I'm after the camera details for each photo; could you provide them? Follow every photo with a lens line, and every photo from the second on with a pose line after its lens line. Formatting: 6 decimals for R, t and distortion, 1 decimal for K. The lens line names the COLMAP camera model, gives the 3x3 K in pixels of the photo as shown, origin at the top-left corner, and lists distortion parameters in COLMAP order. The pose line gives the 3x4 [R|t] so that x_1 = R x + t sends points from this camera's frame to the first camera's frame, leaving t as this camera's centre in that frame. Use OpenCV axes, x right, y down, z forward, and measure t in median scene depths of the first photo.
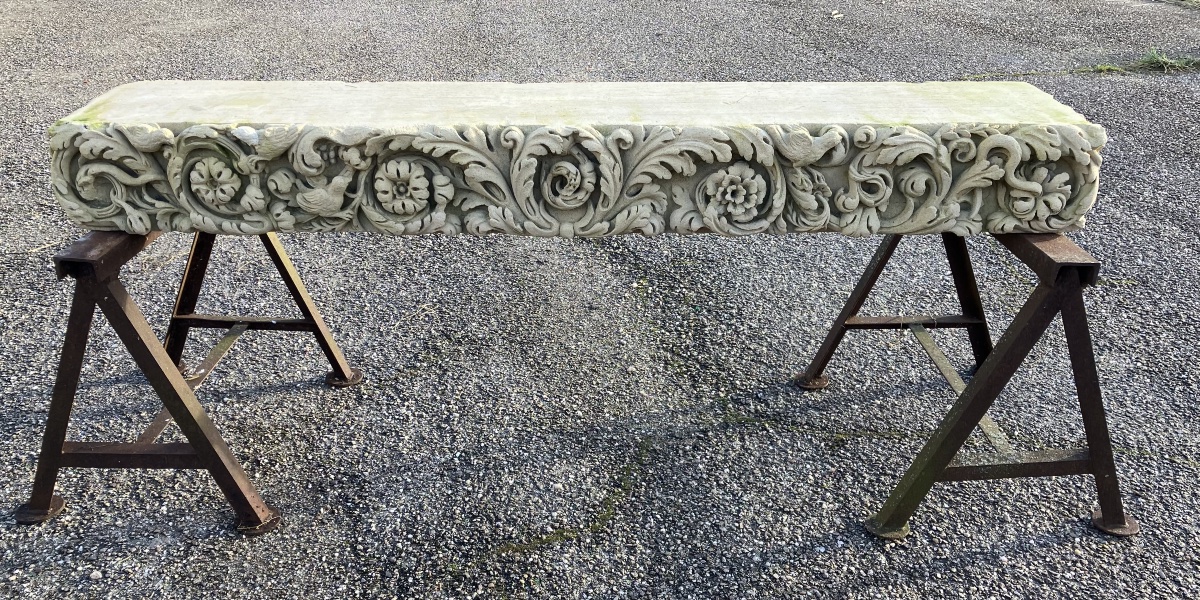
lens RADIAL K [[1149.2, 0, 591.5], [0, 1149.2, 340.1], [0, 0, 1]] dist [0.066972, 0.000000]
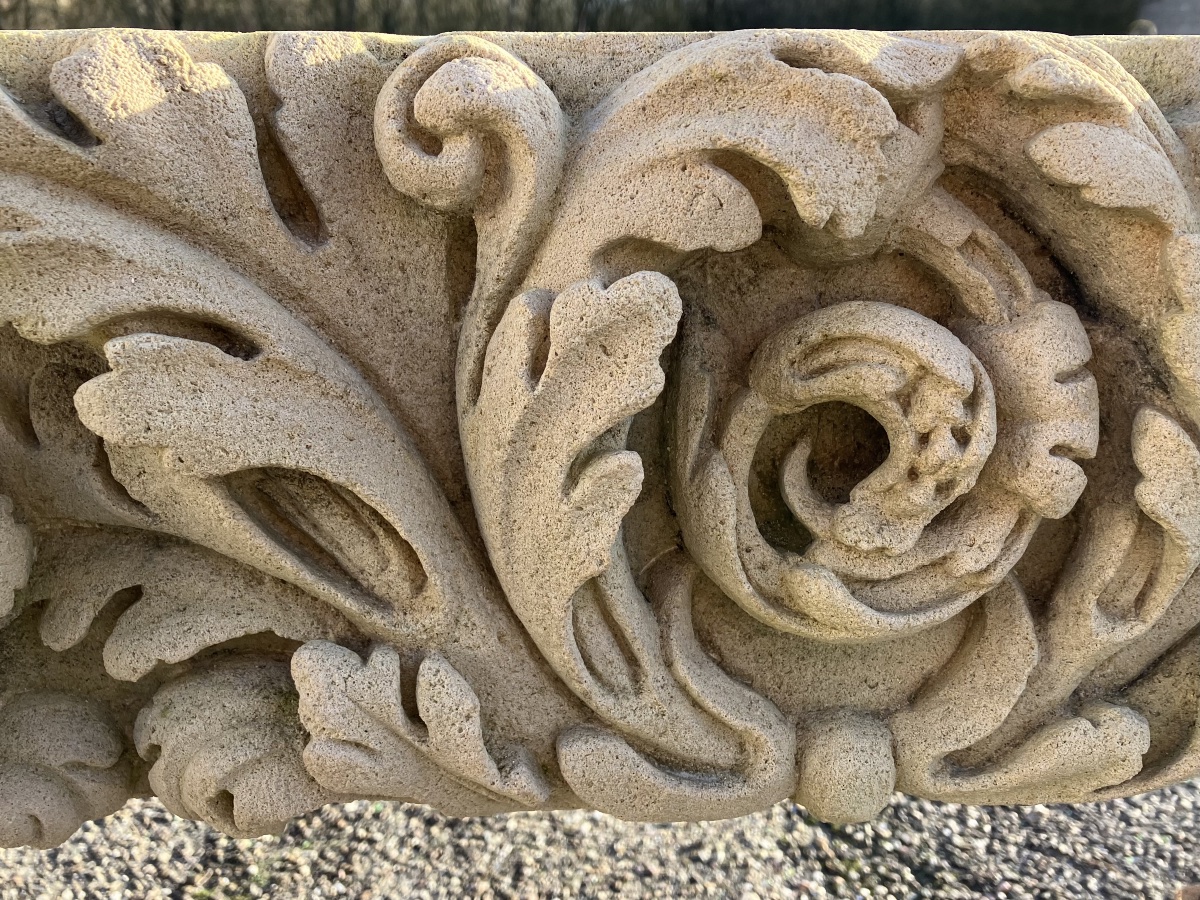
lens RADIAL K [[1054.1, 0, 611.3], [0, 1054.1, 451.8], [0, 0, 1]] dist [0.020068, -0.022999]
pose [[0.992018, -0.032431, 0.121852, -0.068771], [0.045388, 0.993424, -0.105115, -0.127713], [-0.117642, 0.109807, 0.986966, 0.891823]]
